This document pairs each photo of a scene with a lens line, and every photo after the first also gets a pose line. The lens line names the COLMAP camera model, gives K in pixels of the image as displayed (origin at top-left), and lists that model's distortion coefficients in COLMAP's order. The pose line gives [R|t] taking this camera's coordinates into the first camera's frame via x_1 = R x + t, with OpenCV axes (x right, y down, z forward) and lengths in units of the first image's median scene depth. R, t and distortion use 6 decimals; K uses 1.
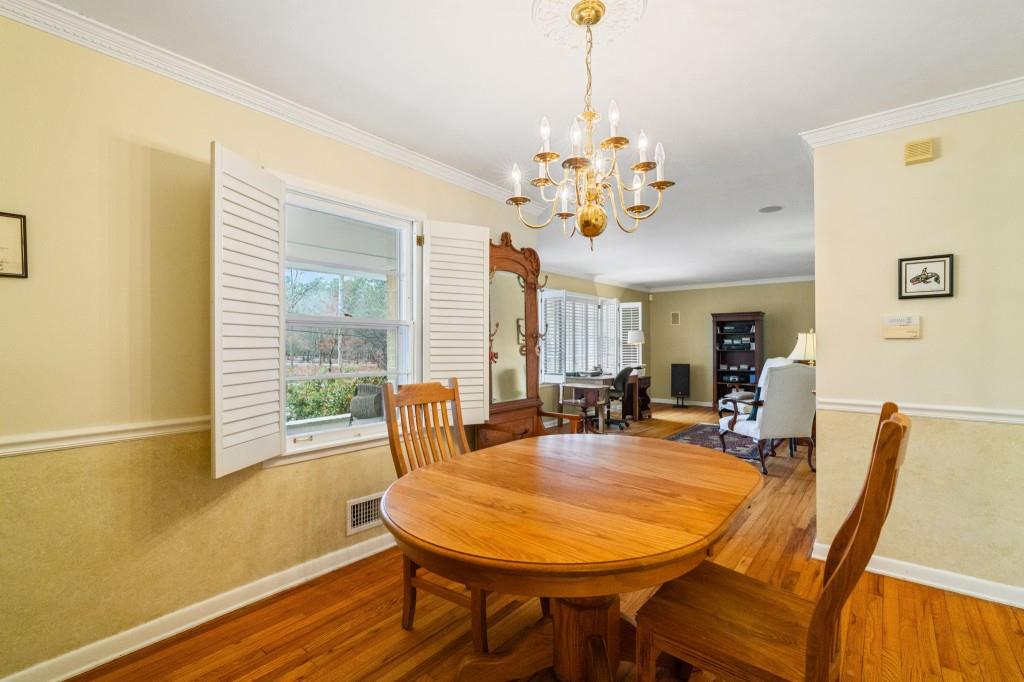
lens RADIAL K [[457.9, 0, 510.6], [0, 457.9, 343.1], [0, 0, 1]] dist [-0.010291, 0.002243]
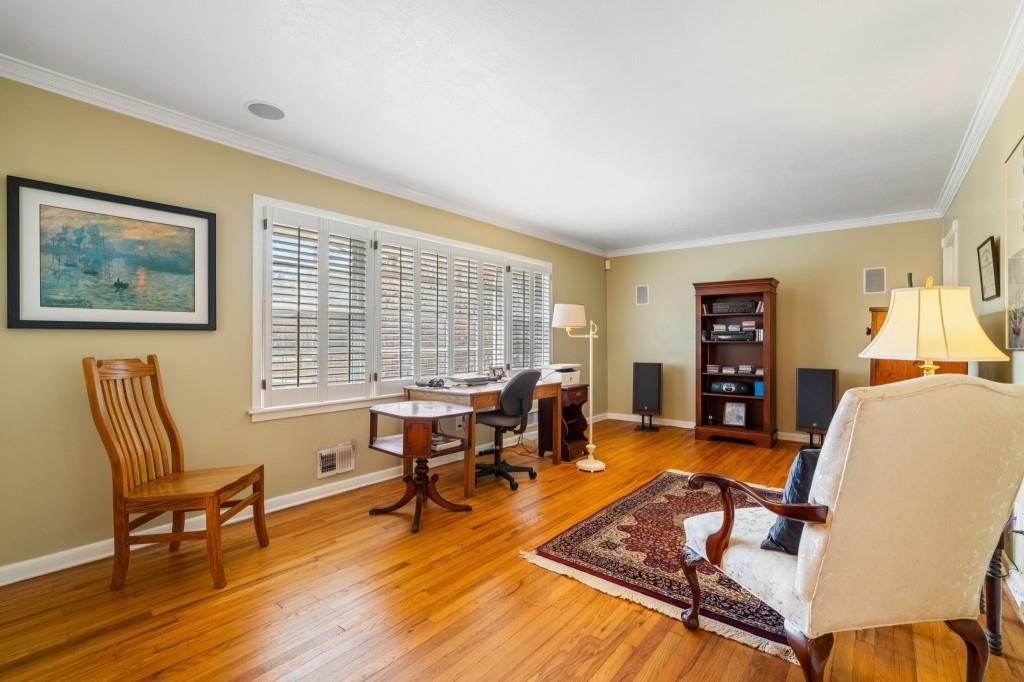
lens RADIAL K [[457.9, 0, 510.1], [0, 457.9, 342.1], [0, 0, 1]] dist [-0.010291, 0.002243]
pose [[0.999980, 0.004971, 0.003869, 0.191022], [-0.005002, 0.999957, 0.007871, 0.012811], [-0.003829, -0.007891, 0.999962, 0.384893]]
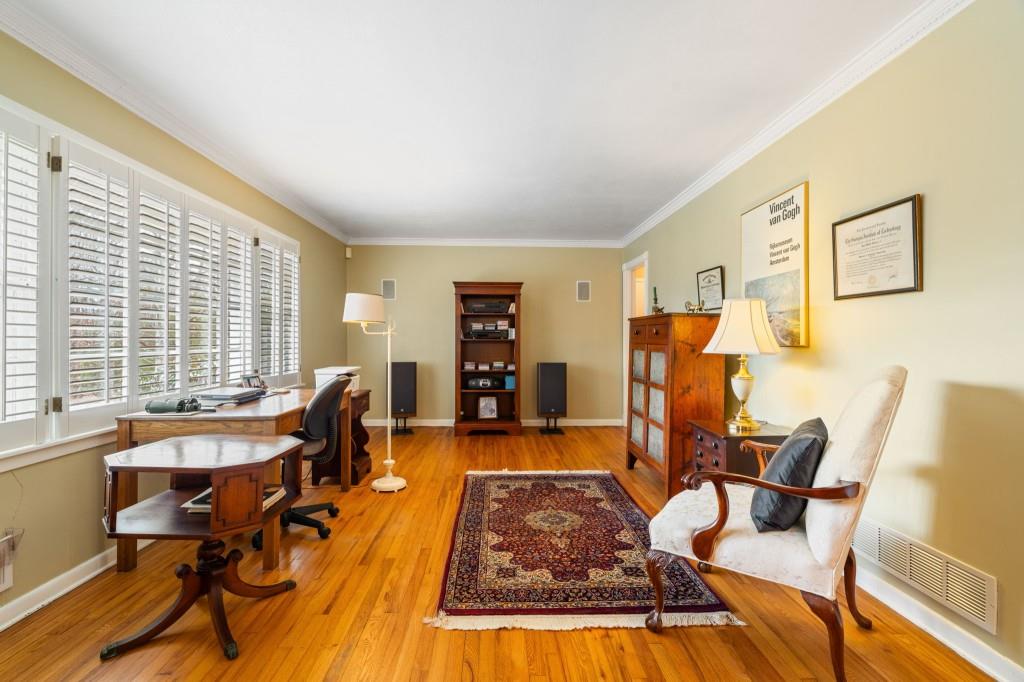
lens RADIAL K [[457.9, 0, 510.6], [0, 457.9, 342.1], [0, 0, 1]] dist [-0.010291, 0.002243]
pose [[0.751364, 0.001540, 0.659886, 0.084155], [-0.009082, 0.999927, 0.008007, 0.013523], [-0.659825, -0.012010, 0.751323, 0.487972]]
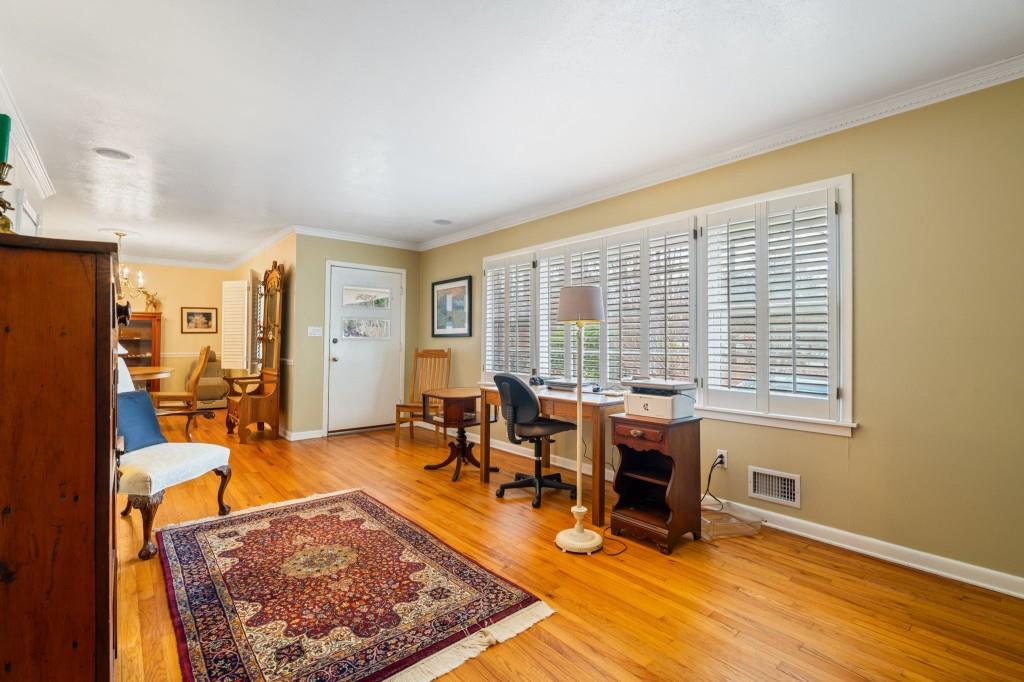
lens RADIAL K [[457.9, 0, 515.1], [0, 457.9, 337.6], [0, 0, 1]] dist [-0.010291, 0.002243]
pose [[-0.165819, -0.007895, -0.986125, 0.599811], [0.002402, 0.999962, -0.008410, 0.014940], [0.986153, -0.003763, -0.165793, 0.893211]]
